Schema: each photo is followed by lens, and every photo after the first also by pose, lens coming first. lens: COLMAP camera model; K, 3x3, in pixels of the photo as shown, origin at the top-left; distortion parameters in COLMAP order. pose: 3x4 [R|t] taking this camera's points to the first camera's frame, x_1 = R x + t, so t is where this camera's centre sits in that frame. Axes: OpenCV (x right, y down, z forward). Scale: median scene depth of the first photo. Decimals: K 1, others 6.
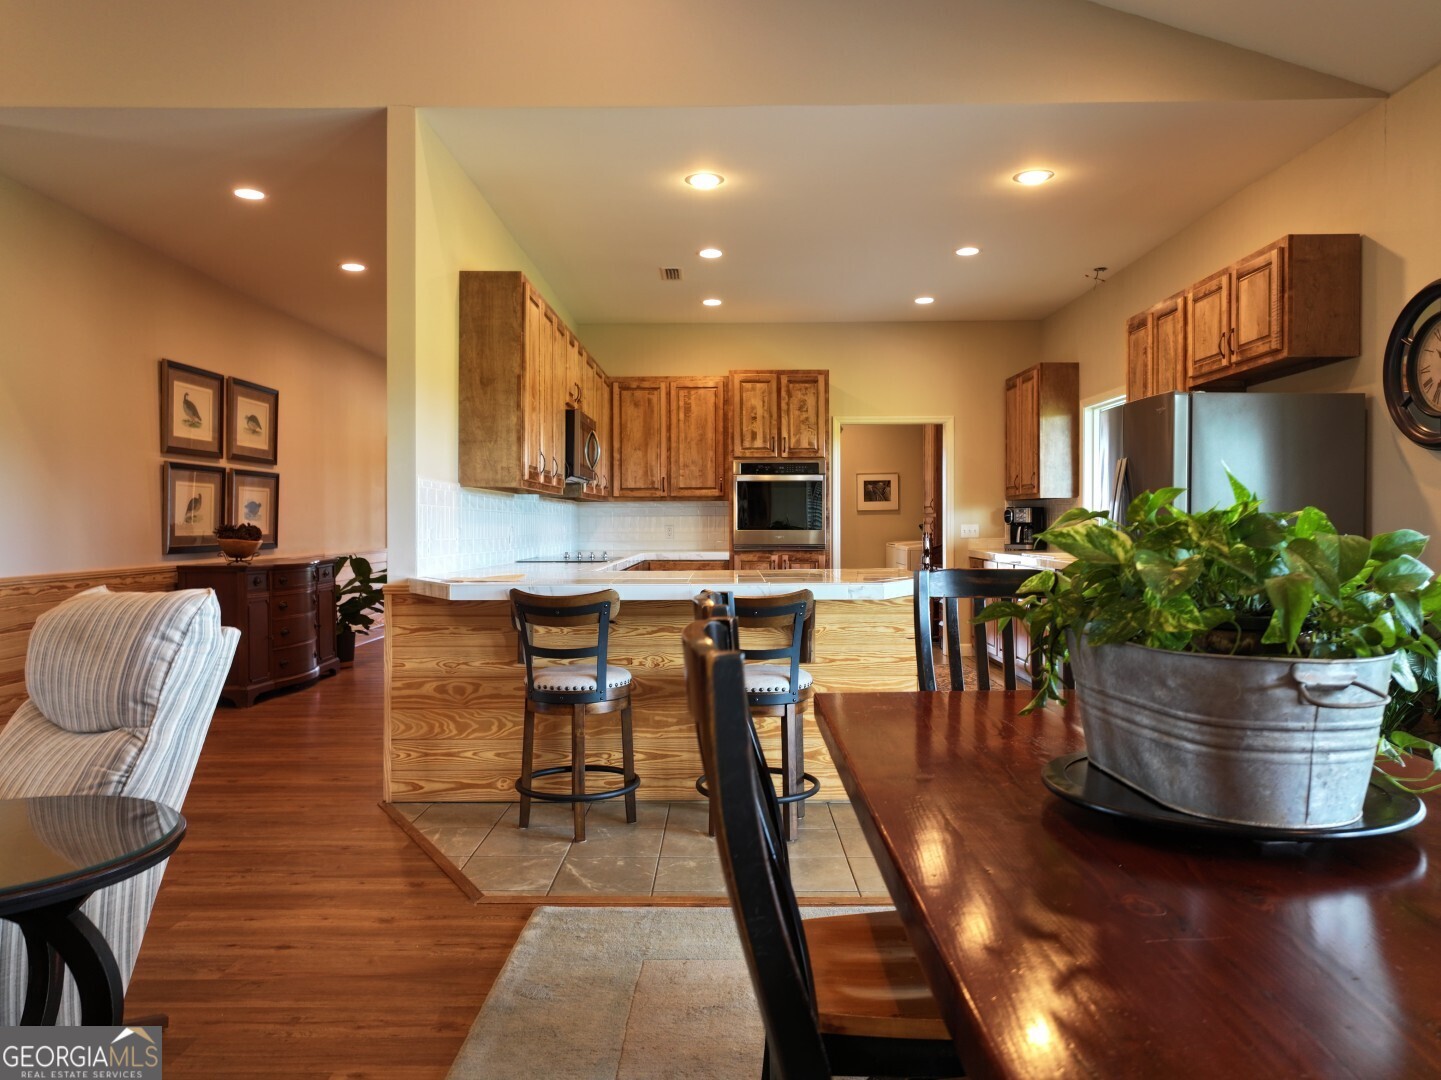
lens RADIAL K [[1020.9, 0, 718.2], [0, 1020.9, 532.7], [0, 0, 1]] dist [0.011592, 0.006126]
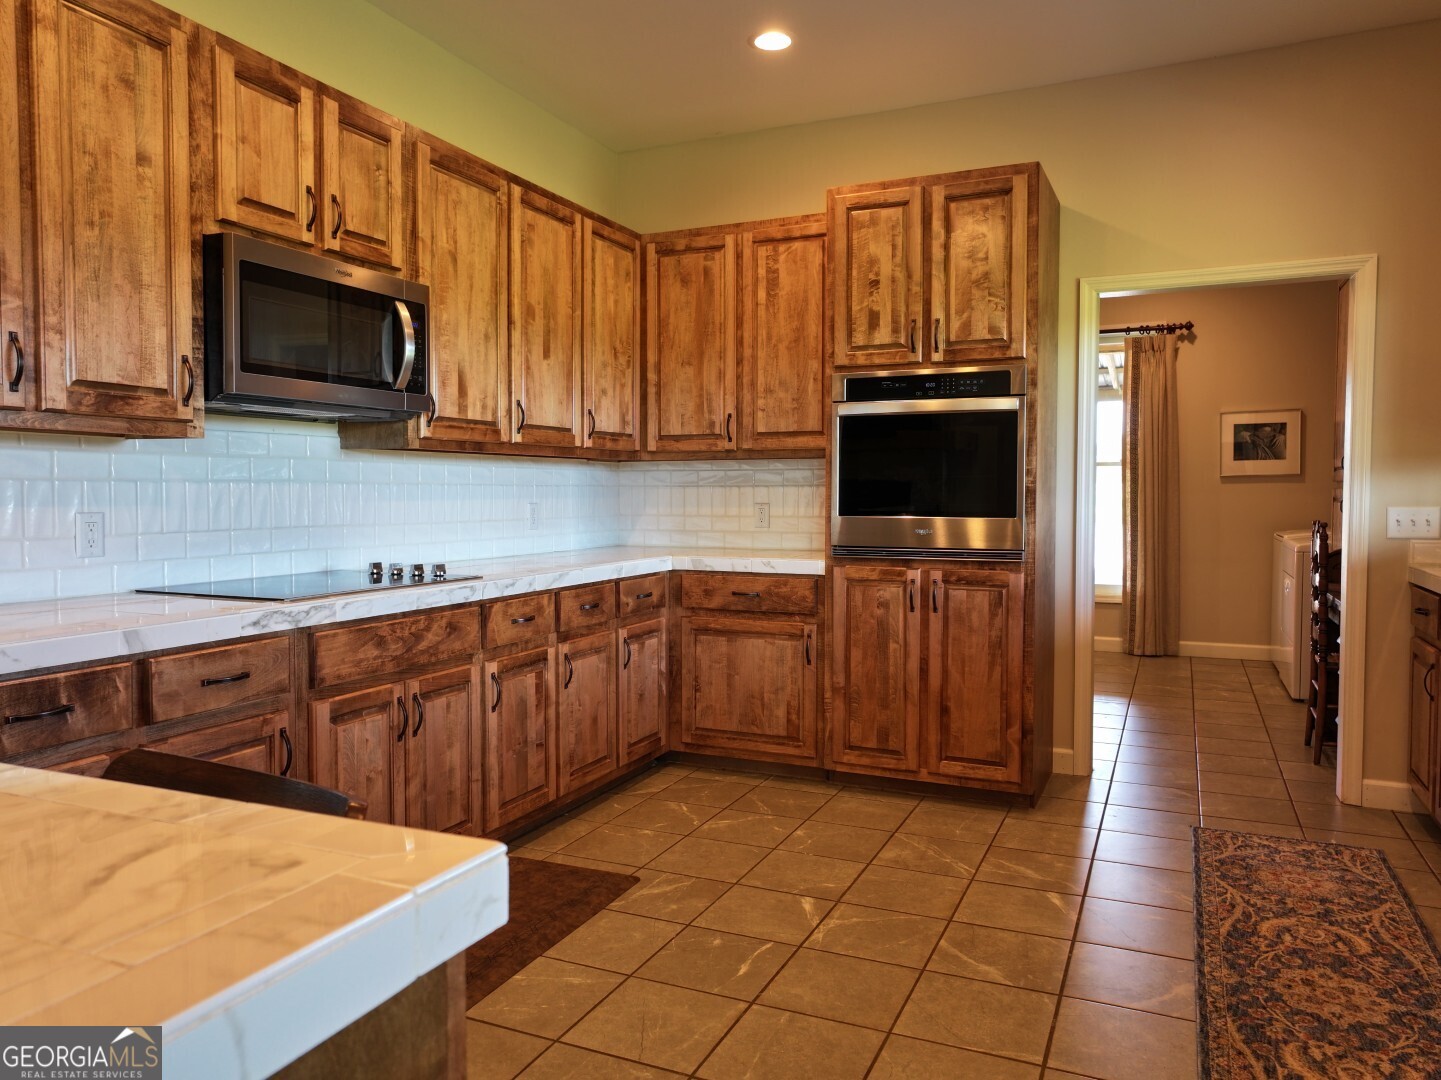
lens RADIAL K [[1020.9, 0, 723.5], [0, 1020.9, 539.0], [0, 0, 1]] dist [0.011592, 0.006126]
pose [[0.918268, 0.021976, -0.395349, 0.156372], [-0.006856, 0.999191, 0.039617, -0.010181], [0.395900, -0.033669, 0.917676, 0.506406]]
